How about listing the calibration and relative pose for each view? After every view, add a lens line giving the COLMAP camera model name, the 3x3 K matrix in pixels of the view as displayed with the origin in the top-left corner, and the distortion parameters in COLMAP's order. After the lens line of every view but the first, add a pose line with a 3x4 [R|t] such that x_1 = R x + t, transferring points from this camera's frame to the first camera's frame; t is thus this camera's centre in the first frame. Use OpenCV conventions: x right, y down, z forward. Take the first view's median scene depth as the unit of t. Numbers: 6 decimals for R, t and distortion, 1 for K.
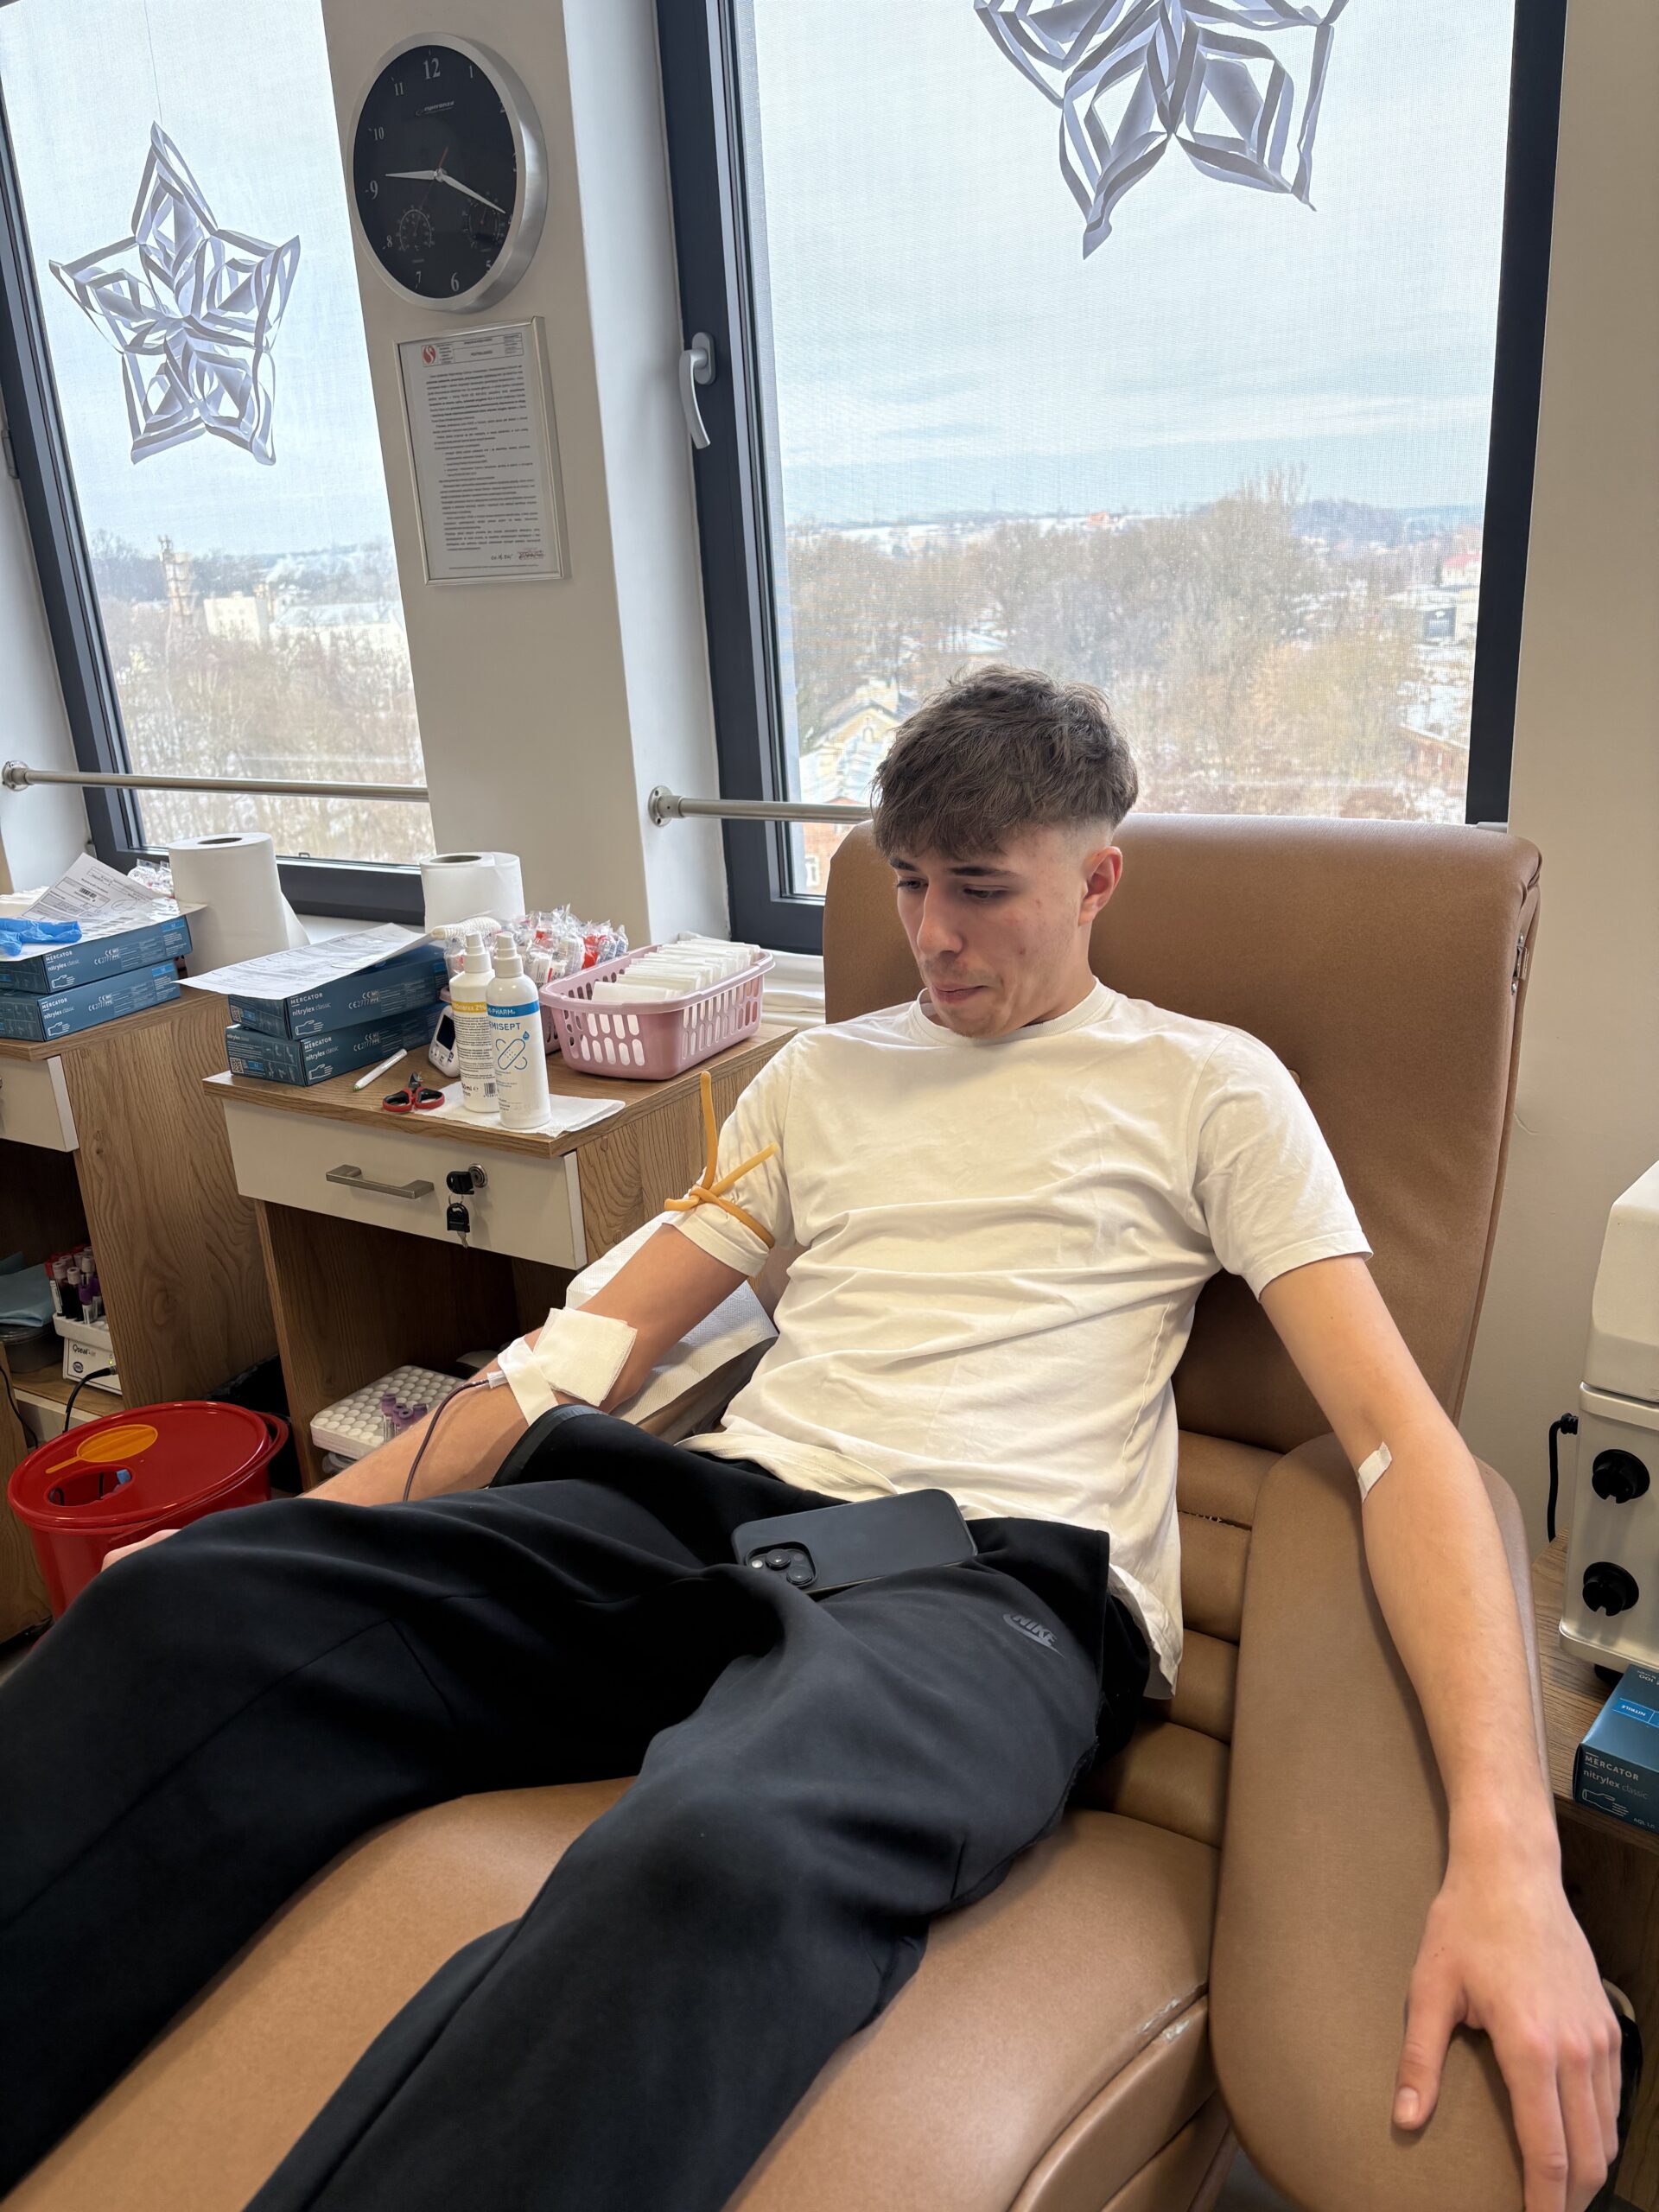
lens RADIAL K [[1703.0, 0, 821.1], [0, 1703.0, 1110.5], [0, 0, 1]] dist [0.023736, 0.007518]
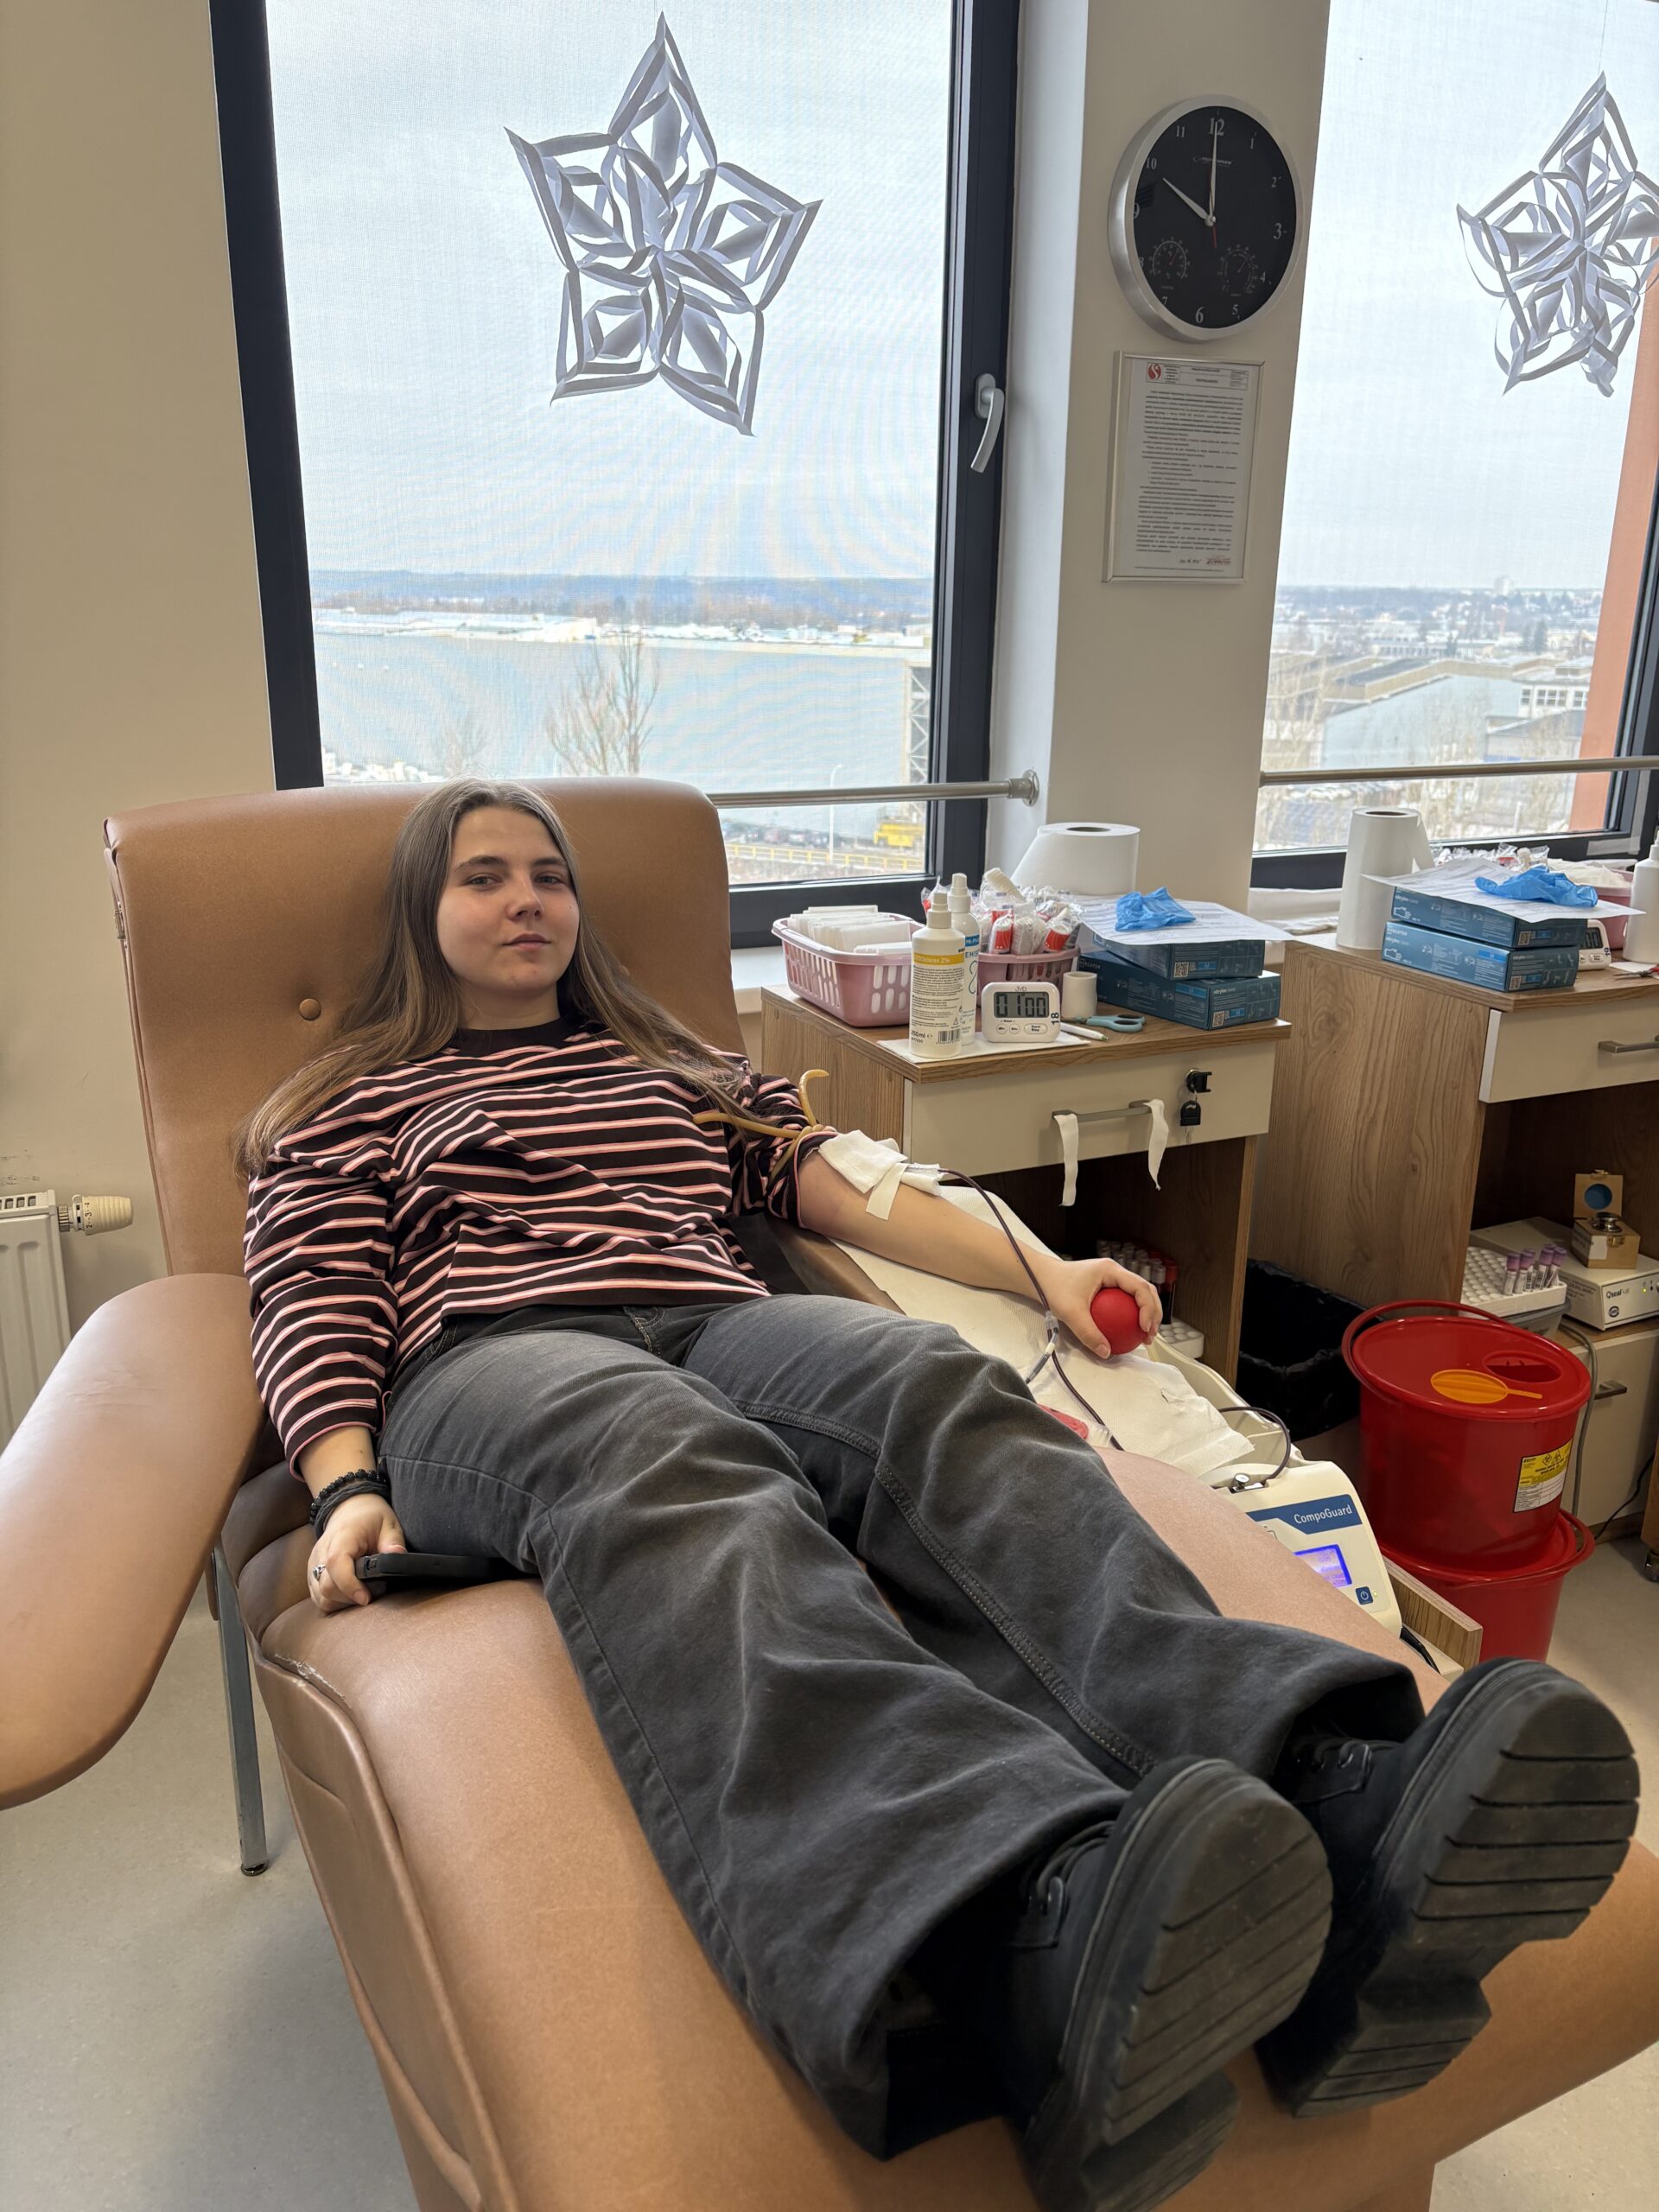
lens RADIAL K [[1721.8, 0, 825.8], [0, 1721.8, 1096.2], [0, 0, 1]] dist [0.042996, 0.009055]
pose [[0.524258, -0.180683, 0.832170, -1.351257], [0.228404, 0.971259, 0.066990, -0.116889], [-0.820357, 0.154950, 0.550459, 0.640892]]
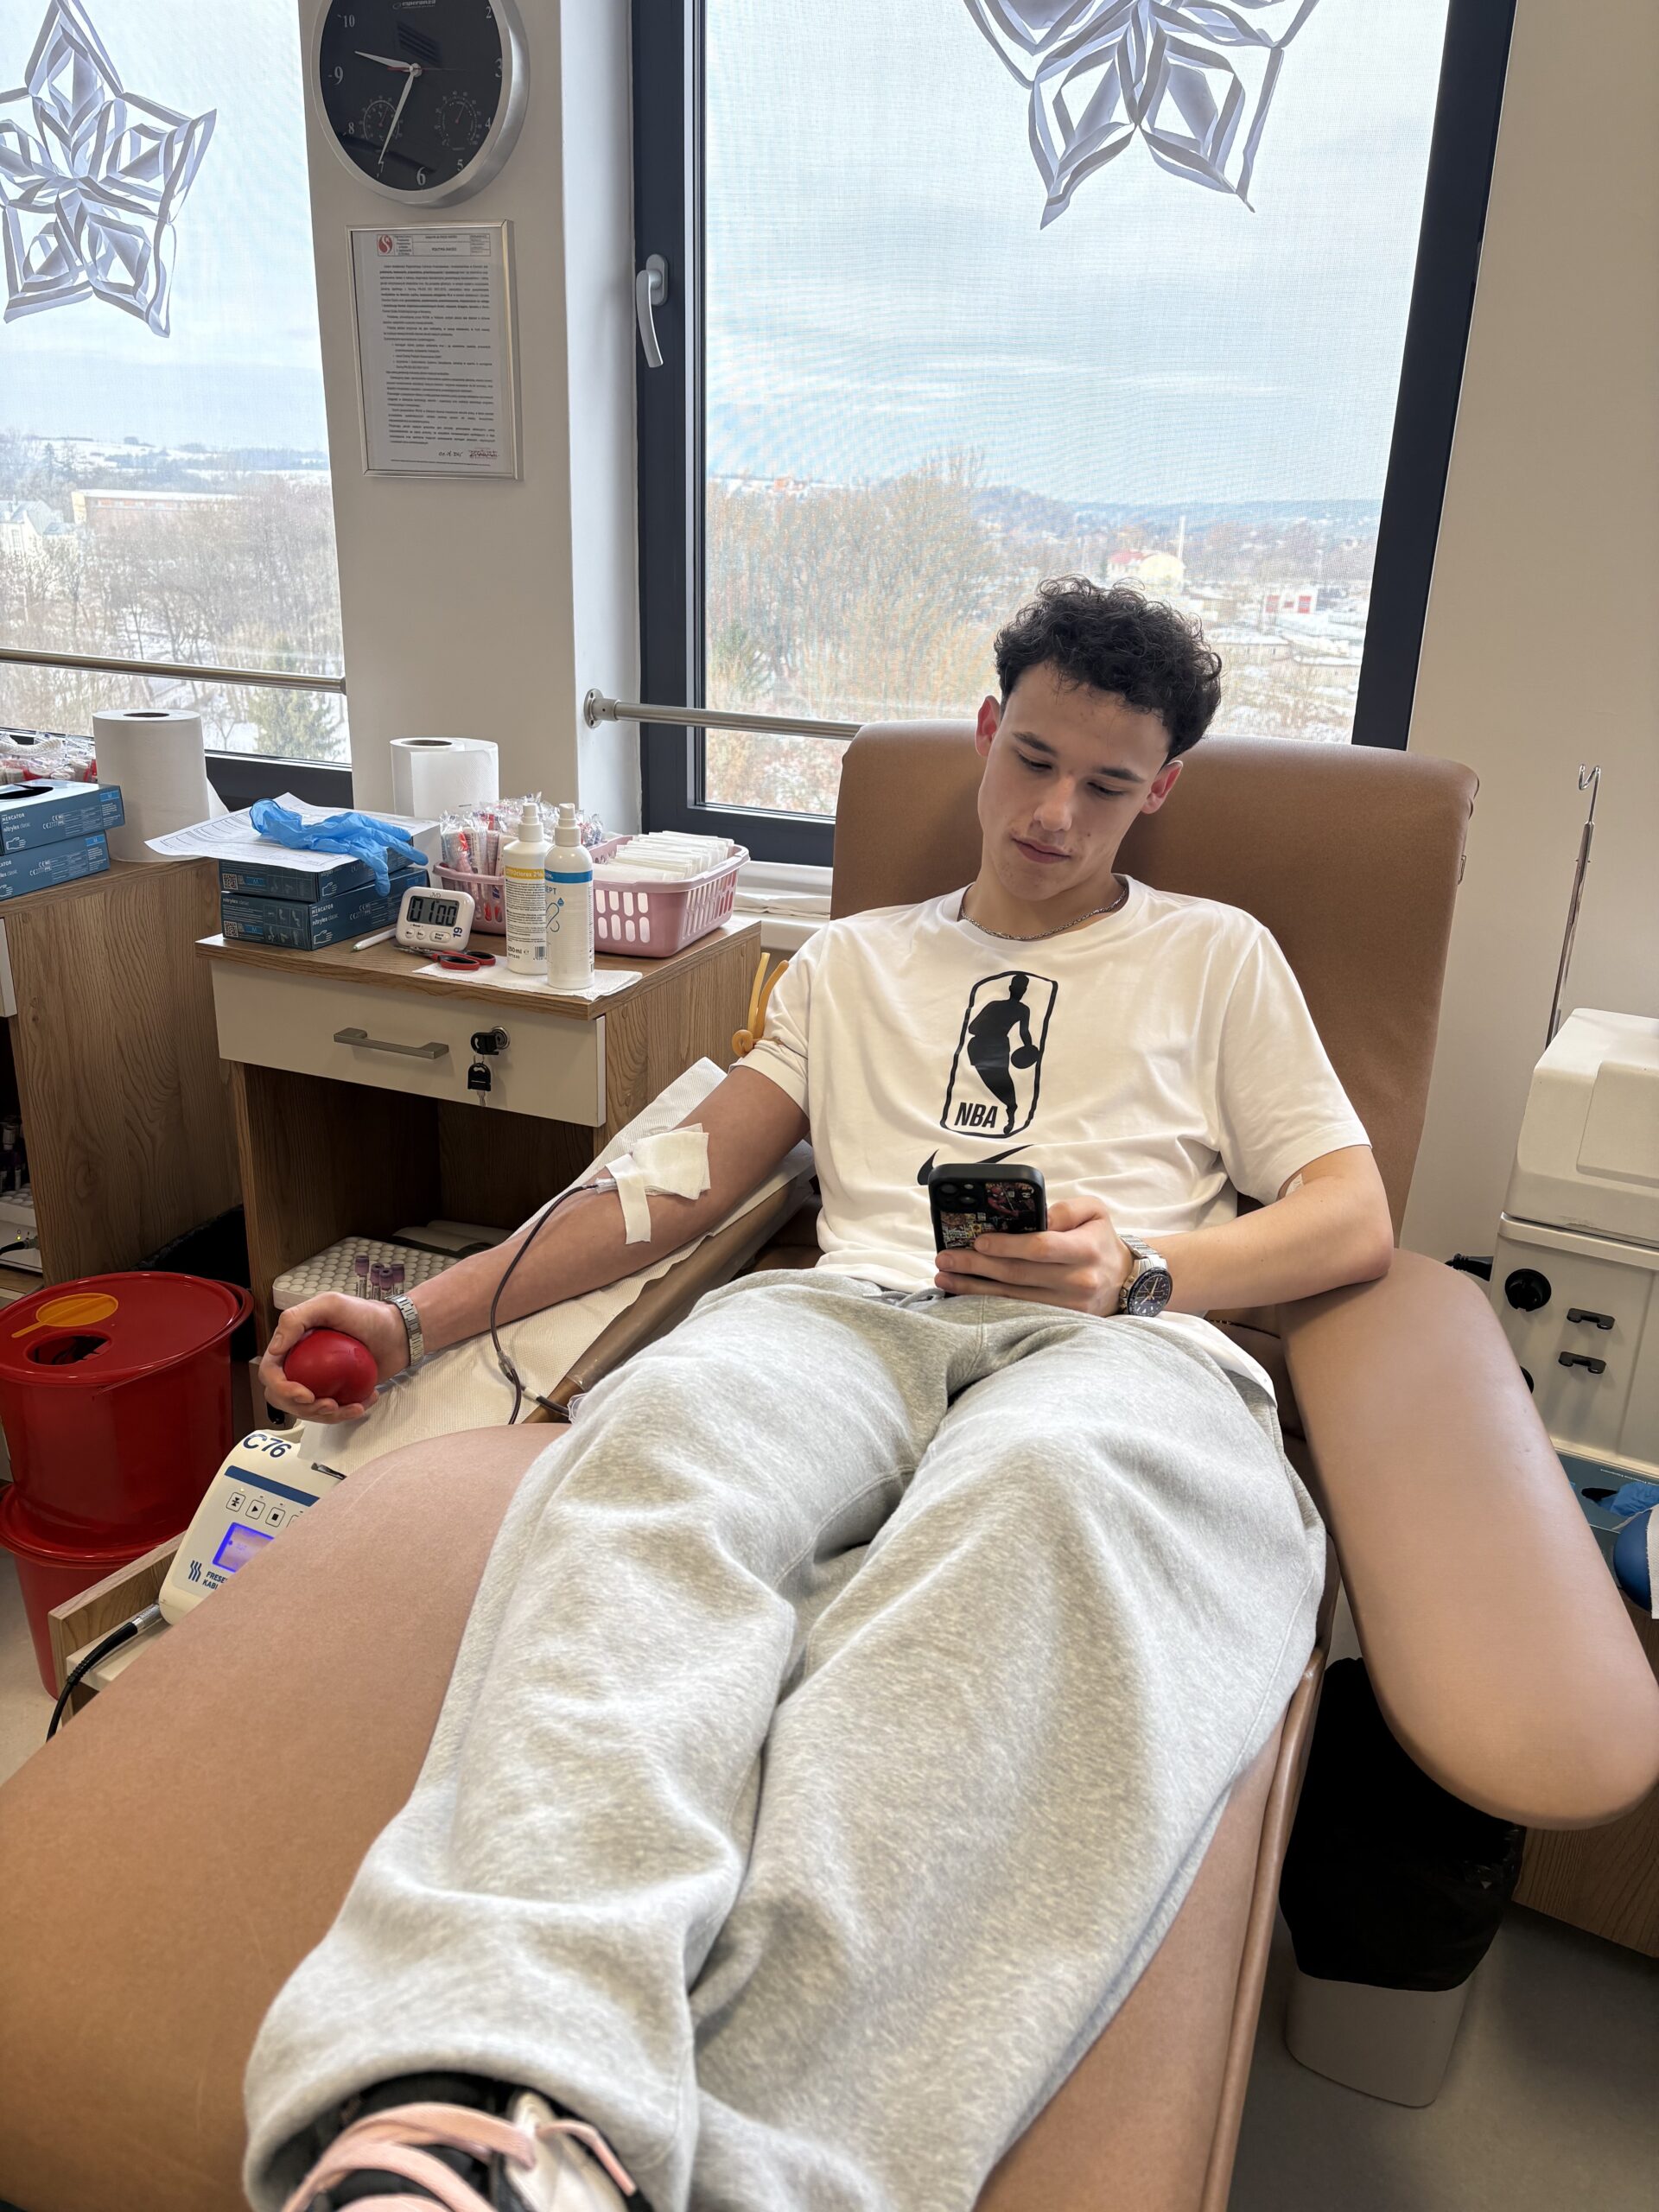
lens RADIAL K [[1708.9, 0, 808.6], [0, 1708.9, 1114.1], [0, 0, 1]] dist [0.039625, -0.039655]
pose [[0.981753, 0.021886, 0.188897, -0.165794], [-0.026396, 0.999423, 0.021391, 0.045103], [-0.188320, -0.025987, 0.981764, -0.063312]]
